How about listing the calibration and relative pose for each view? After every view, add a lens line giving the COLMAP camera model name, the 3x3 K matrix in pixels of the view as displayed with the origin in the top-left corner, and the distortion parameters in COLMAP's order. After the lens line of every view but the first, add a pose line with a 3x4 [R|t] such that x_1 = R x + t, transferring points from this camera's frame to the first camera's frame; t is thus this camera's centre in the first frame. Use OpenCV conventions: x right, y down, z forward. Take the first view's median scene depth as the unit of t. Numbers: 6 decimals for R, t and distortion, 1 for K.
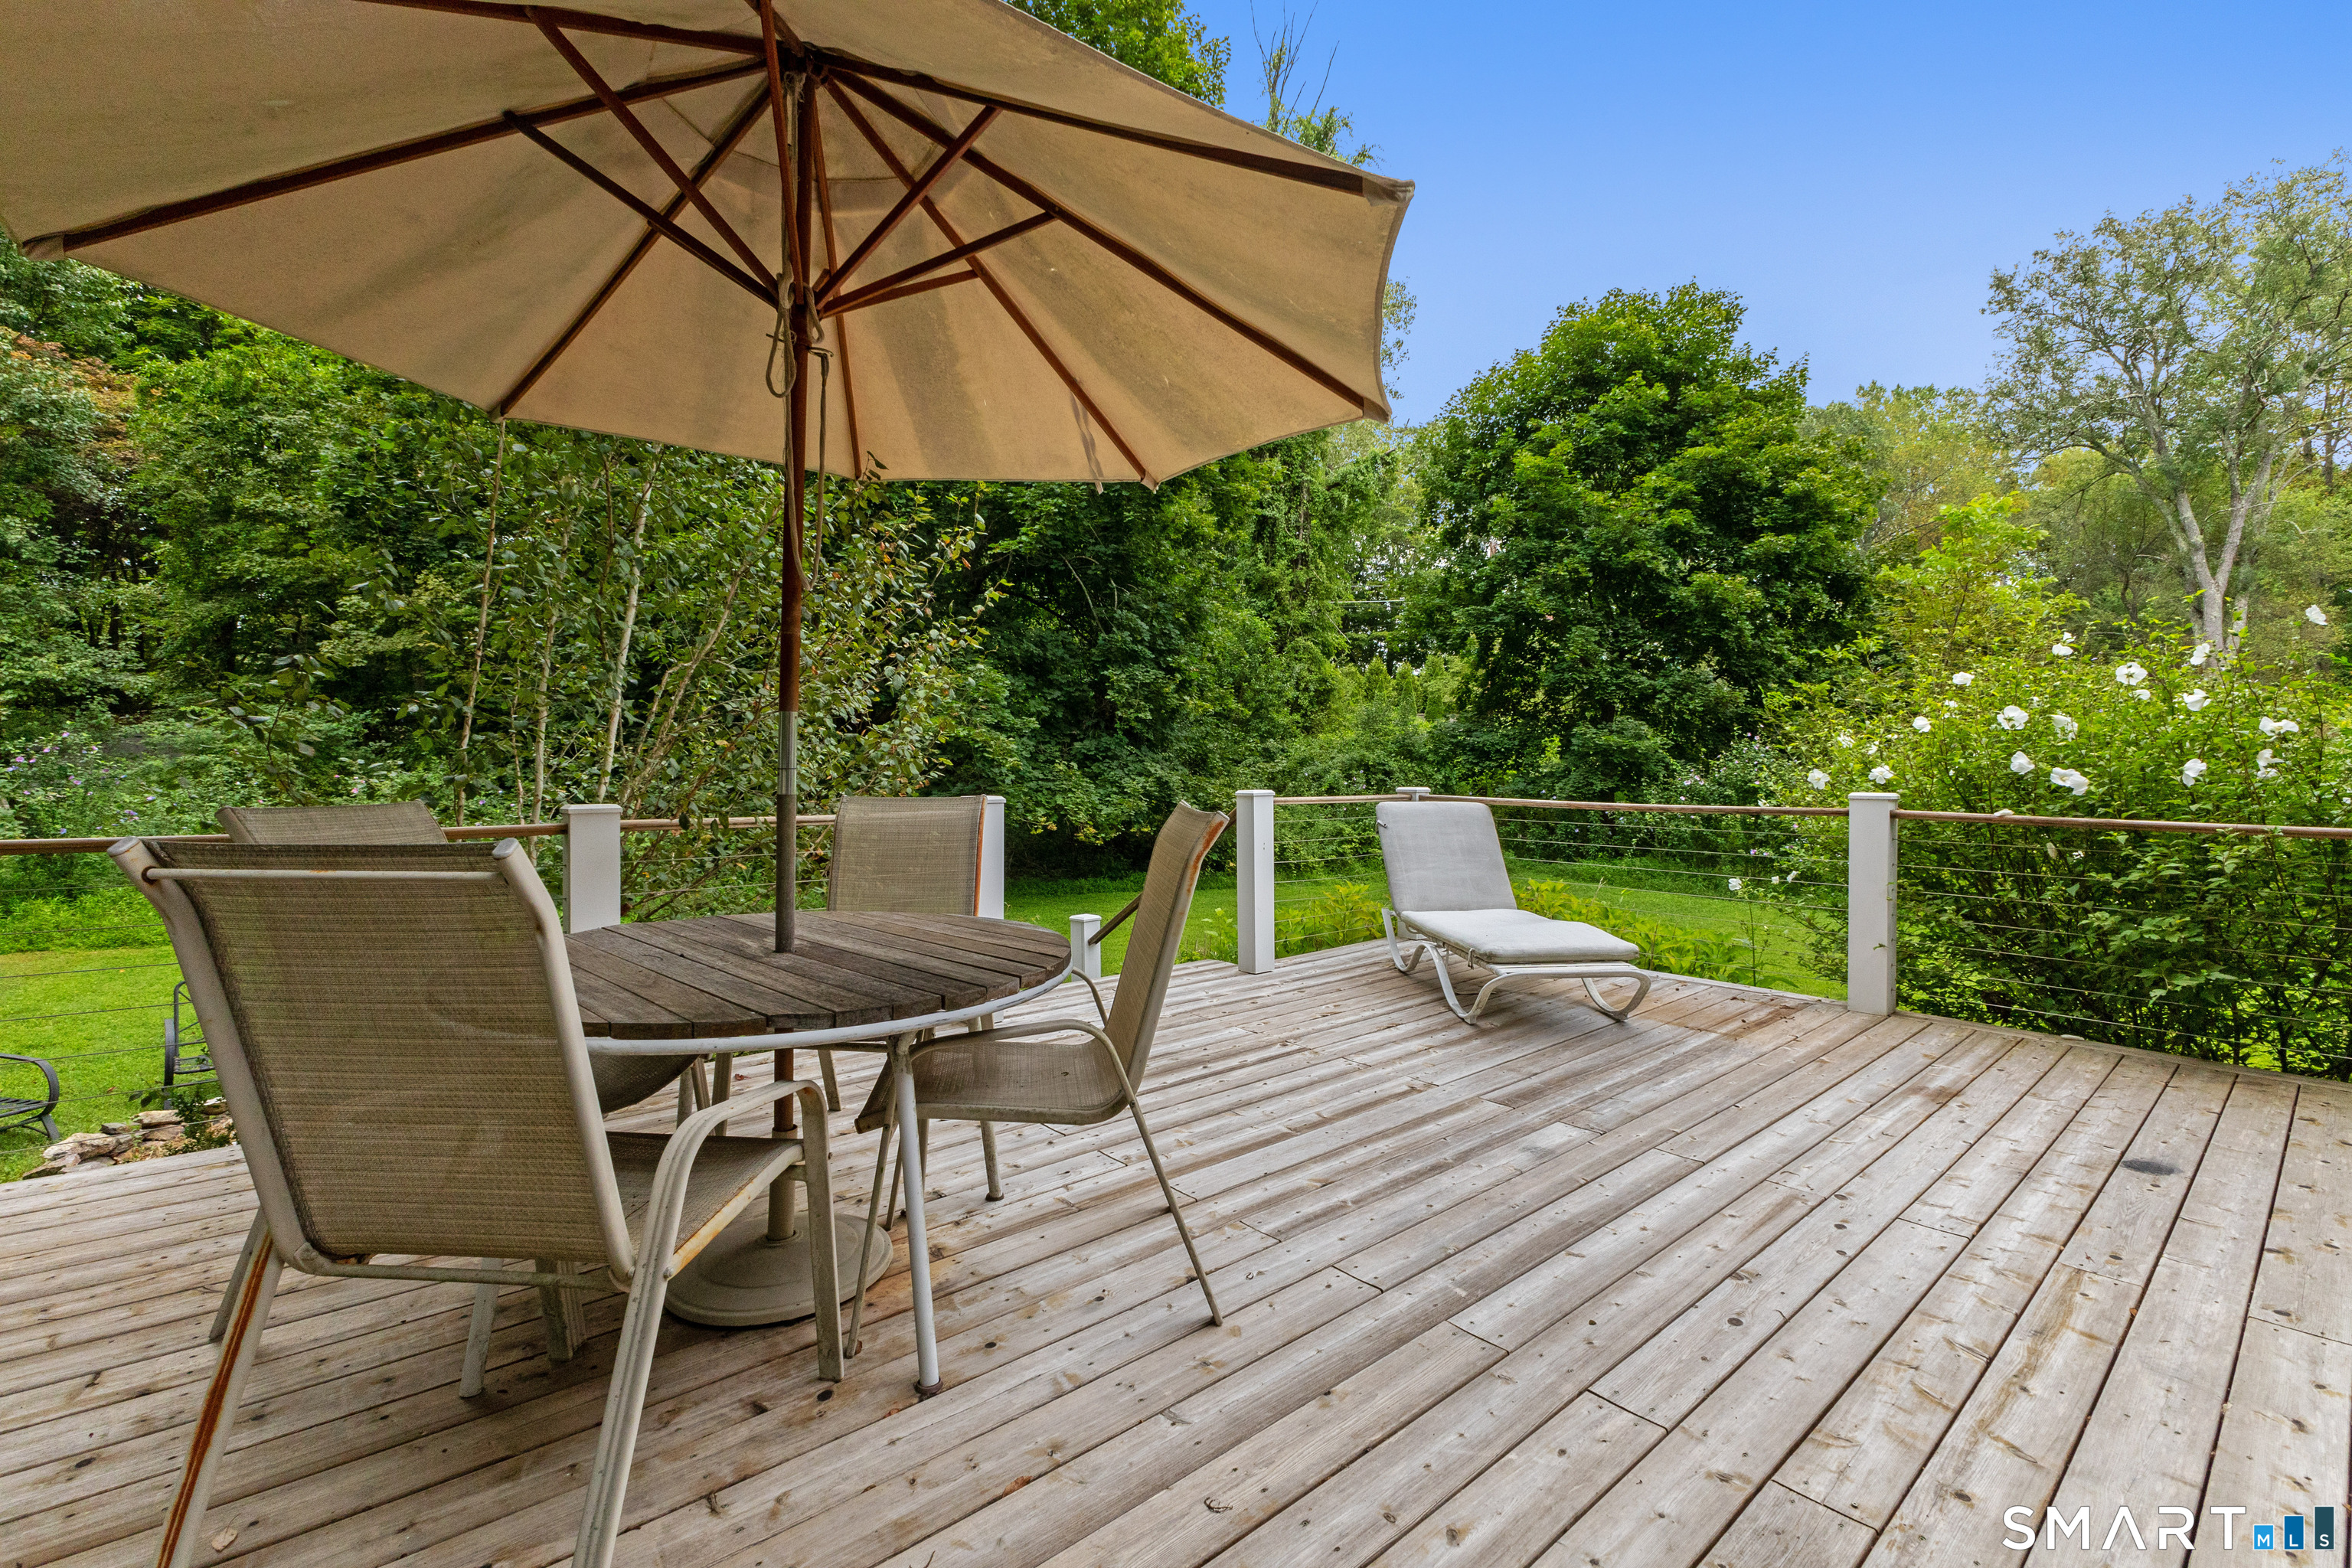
lens RADIAL K [[1020.0, 0, 1169.2], [0, 1020.0, 773.0], [0, 0, 1]] dist [0.001511, 0.000024]
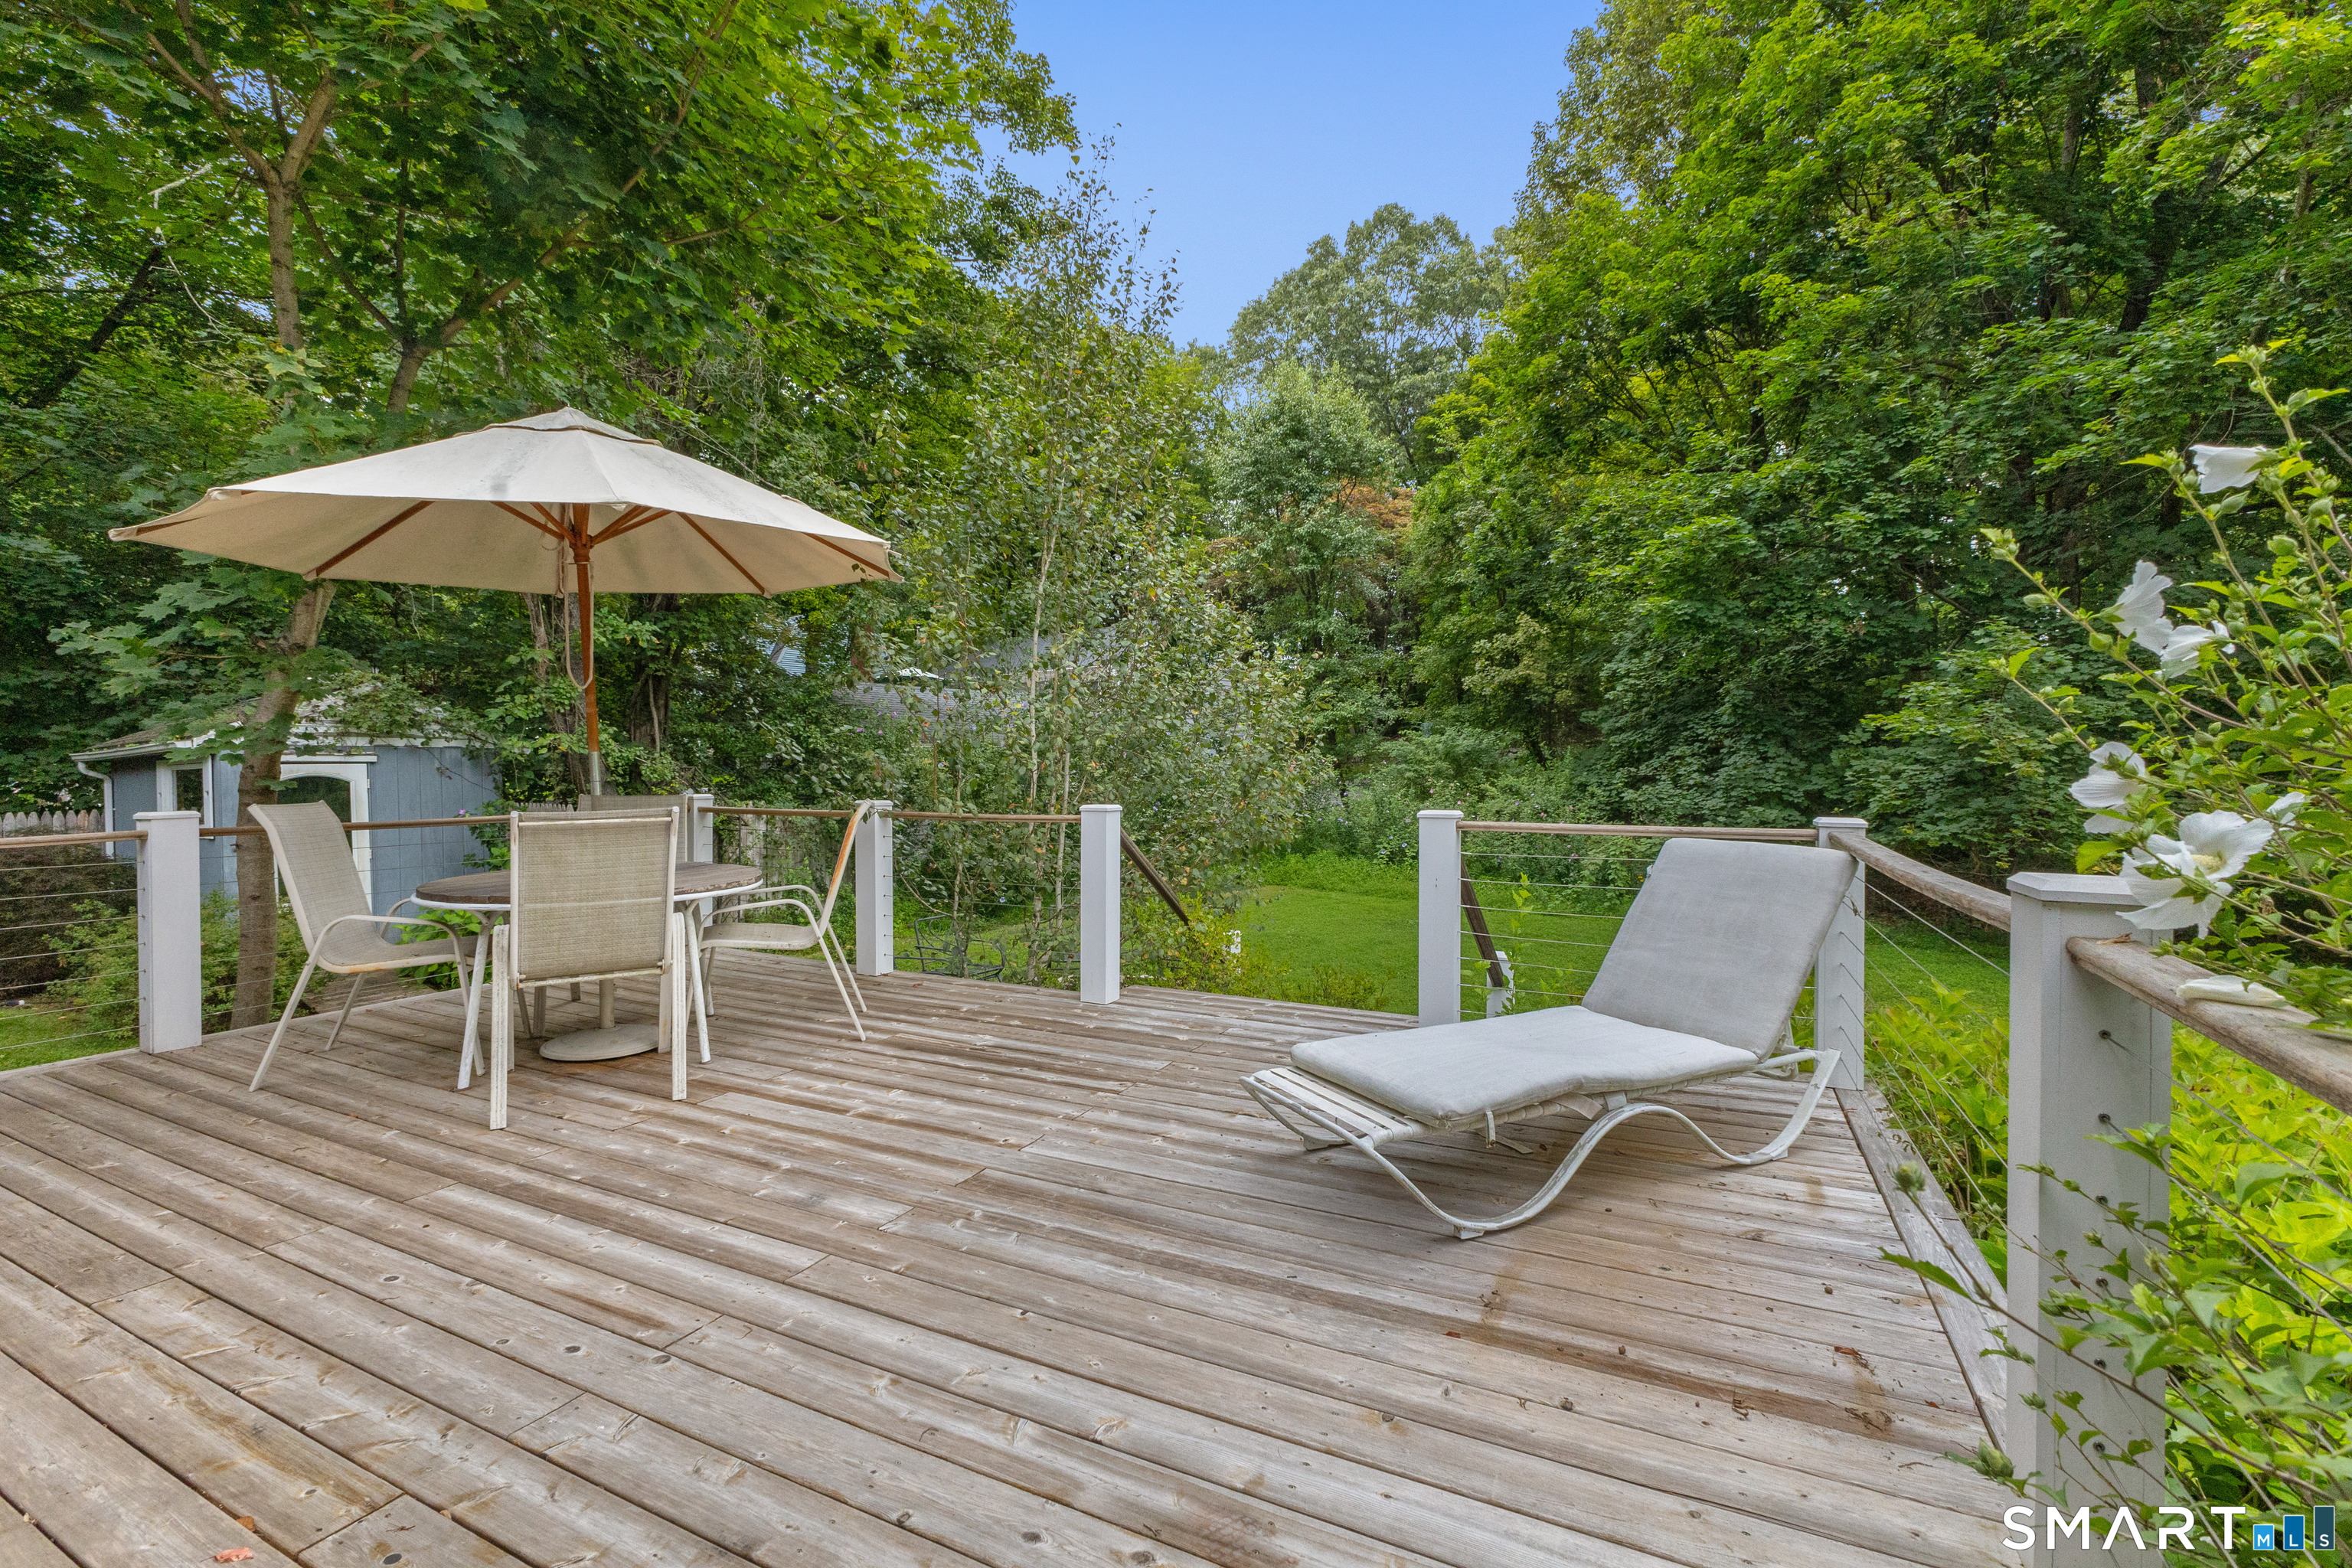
lens RADIAL K [[1020.0, 0, 1179.6], [0, 1020.0, 777.4], [0, 0, 1]] dist [0.001511, 0.000024]
pose [[0.391186, 0.005671, -0.920294, 1.286414], [-0.009543, 0.999952, 0.002106, -0.014245], [0.920262, 0.007959, 0.391222, 0.908382]]
